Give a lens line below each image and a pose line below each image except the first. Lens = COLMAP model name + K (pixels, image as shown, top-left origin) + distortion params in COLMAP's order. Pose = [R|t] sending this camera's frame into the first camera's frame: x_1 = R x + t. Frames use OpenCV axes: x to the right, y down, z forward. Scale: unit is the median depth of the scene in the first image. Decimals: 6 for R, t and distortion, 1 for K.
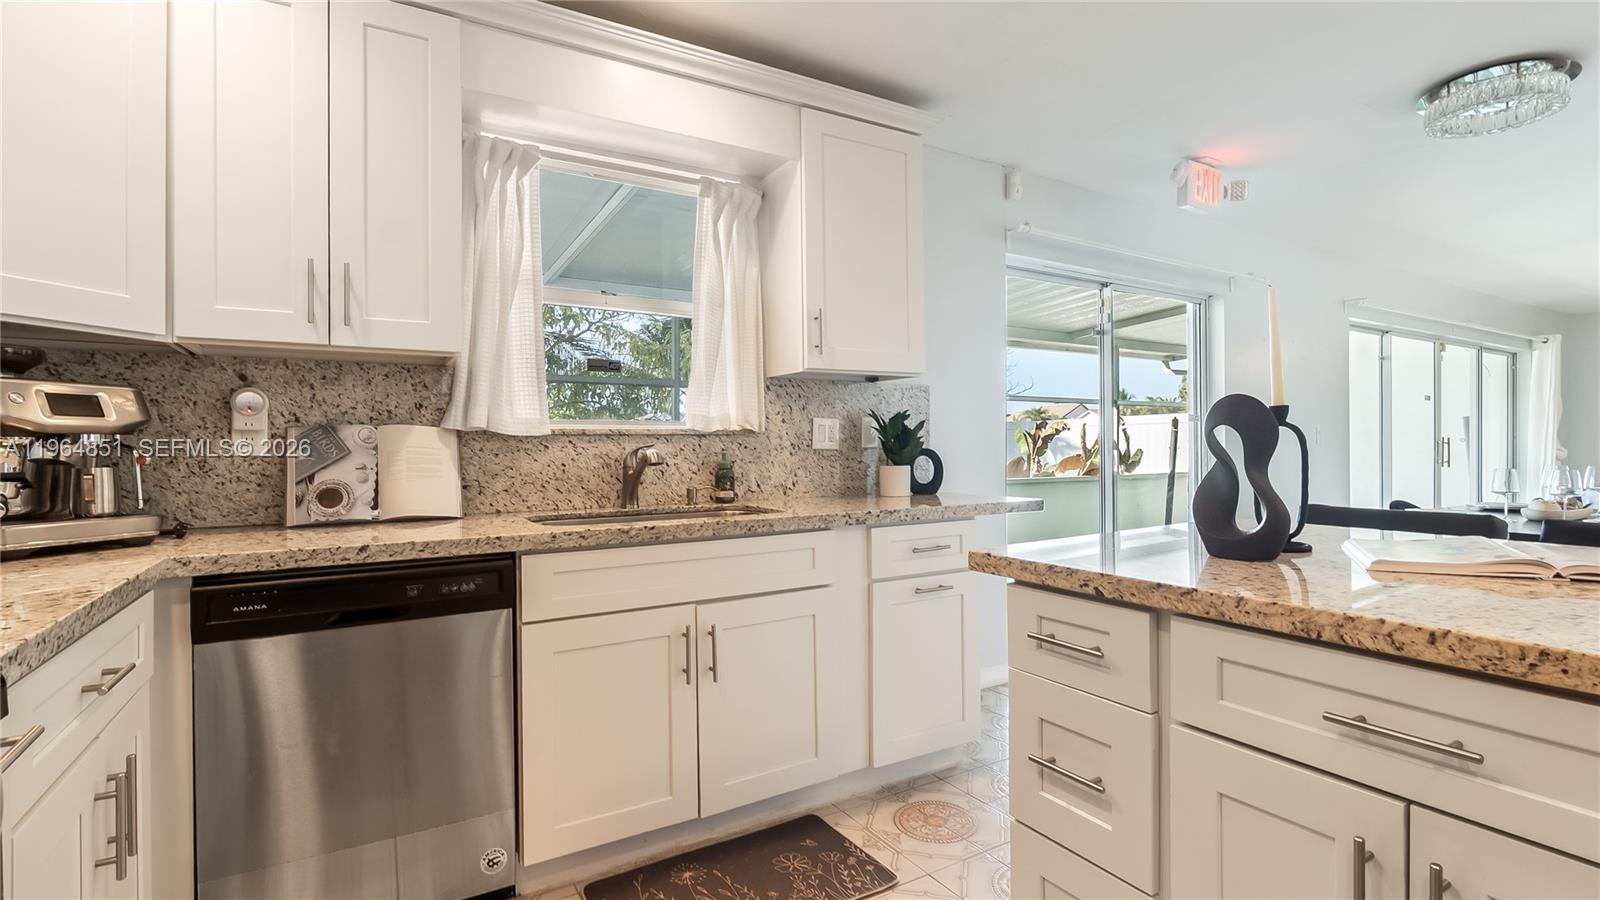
lens RADIAL K [[747.0, 0, 800.0], [0, 747.0, 450.0], [0, 0, 1]] dist [-0.003344, -0.000046]
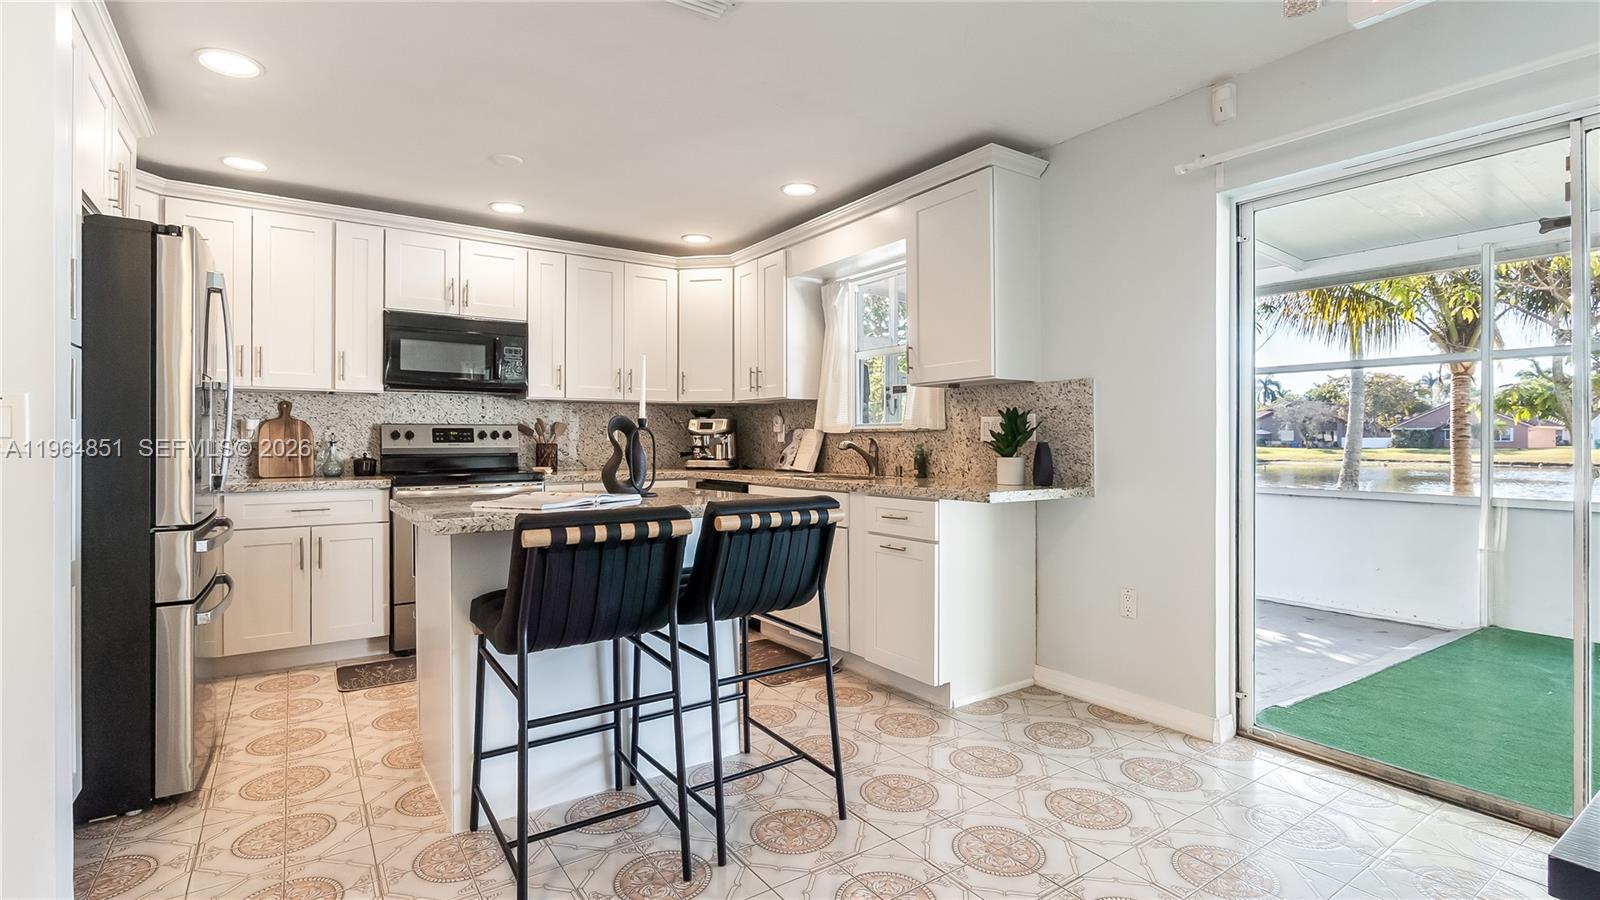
lens RADIAL K [[747.0, 0, 800.0], [0, 747.0, 450.0], [0, 0, 1]] dist [-0.003344, -0.000046]
pose [[0.061608, 0.018787, -0.997924, 1.480258], [-0.006406, 0.999810, 0.018427, -0.010494], [0.998080, 0.005258, 0.061717, 0.746698]]
